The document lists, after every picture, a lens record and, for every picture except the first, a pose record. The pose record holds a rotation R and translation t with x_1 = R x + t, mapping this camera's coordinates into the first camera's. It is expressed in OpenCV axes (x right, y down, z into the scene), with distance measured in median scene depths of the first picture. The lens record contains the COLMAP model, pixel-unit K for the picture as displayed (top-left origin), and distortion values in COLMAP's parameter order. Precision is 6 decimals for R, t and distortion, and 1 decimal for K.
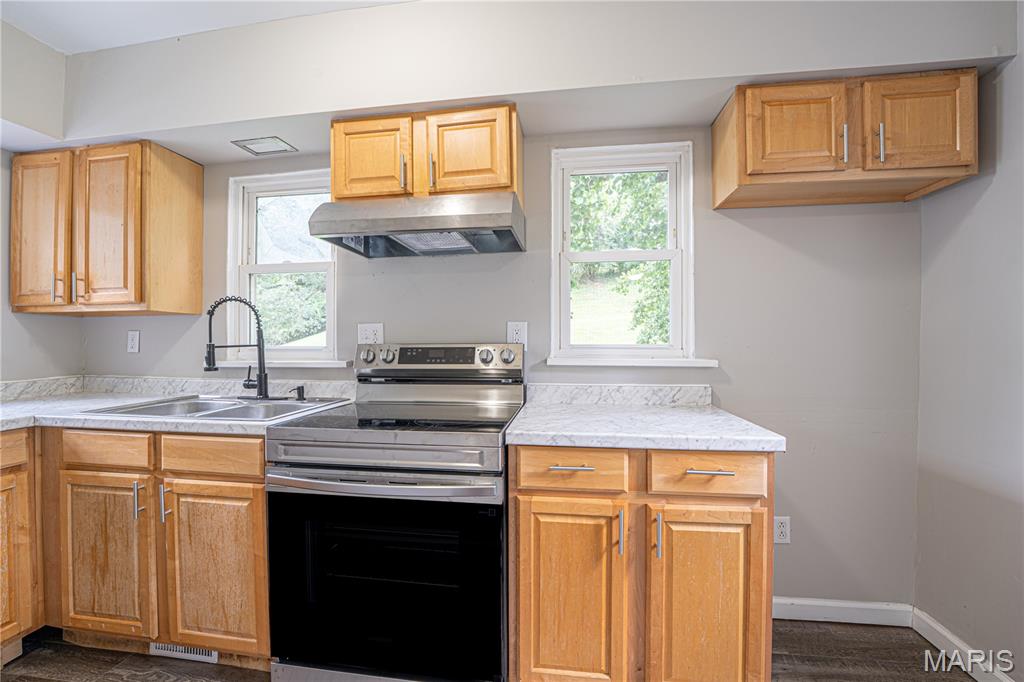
lens RADIAL K [[420.1, 0, 509.7], [0, 420.1, 340.7], [0, 0, 1]] dist [-0.024662, 0.000535]
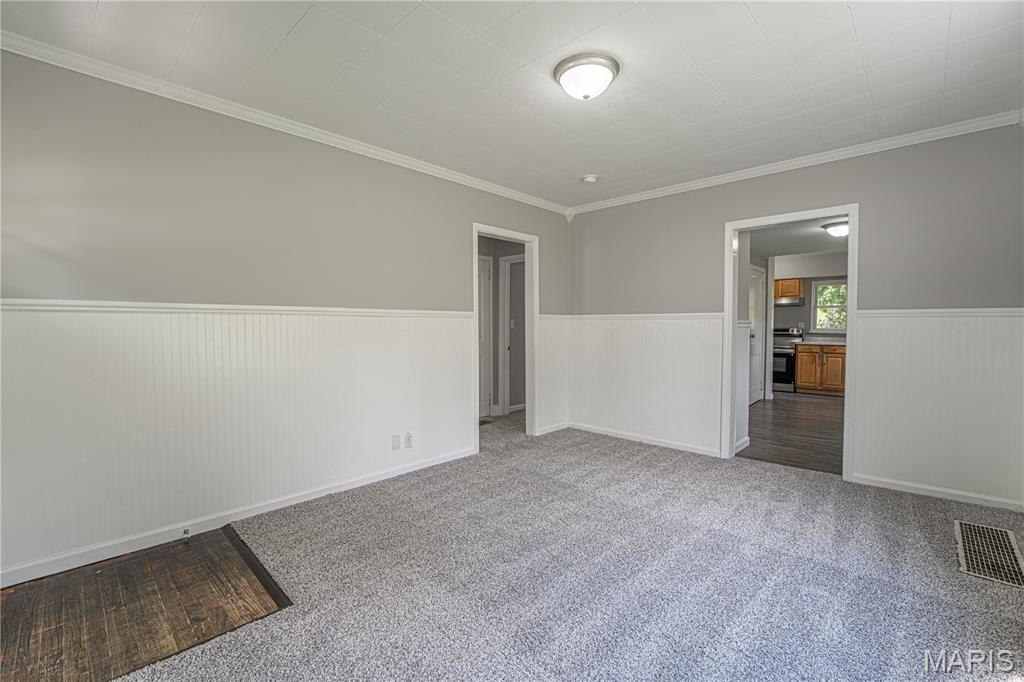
lens RADIAL K [[439.3, 0, 512.0], [0, 439.3, 341.0], [0, 0, 1]] dist [-0.013245, -0.000044]
pose [[0.800312, 0.025339, -0.599048, 0.370287], [-0.010245, 0.999539, 0.028593, 0.049607], [0.599496, -0.016746, 0.800202, -4.863669]]
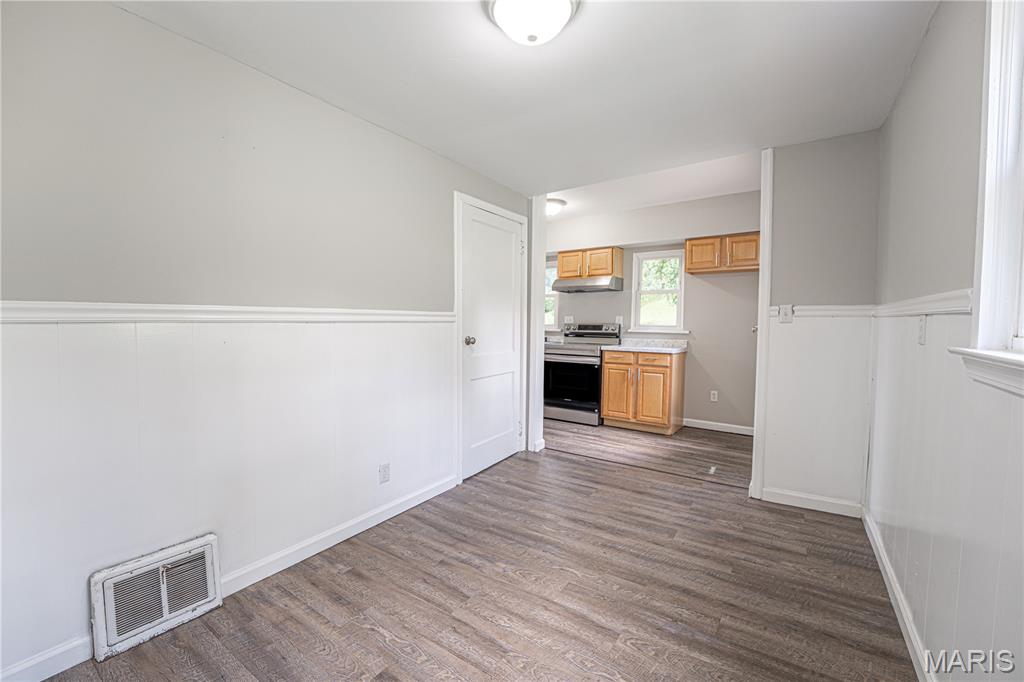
lens RADIAL K [[420.1, 0, 509.7], [0, 420.1, 340.7], [0, 0, 1]] dist [-0.024662, 0.000535]
pose [[0.887099, 0.034131, -0.460315, 0.752194], [-0.017201, 0.999014, 0.040926, 0.019014], [0.461258, -0.028388, 0.886812, -2.059612]]
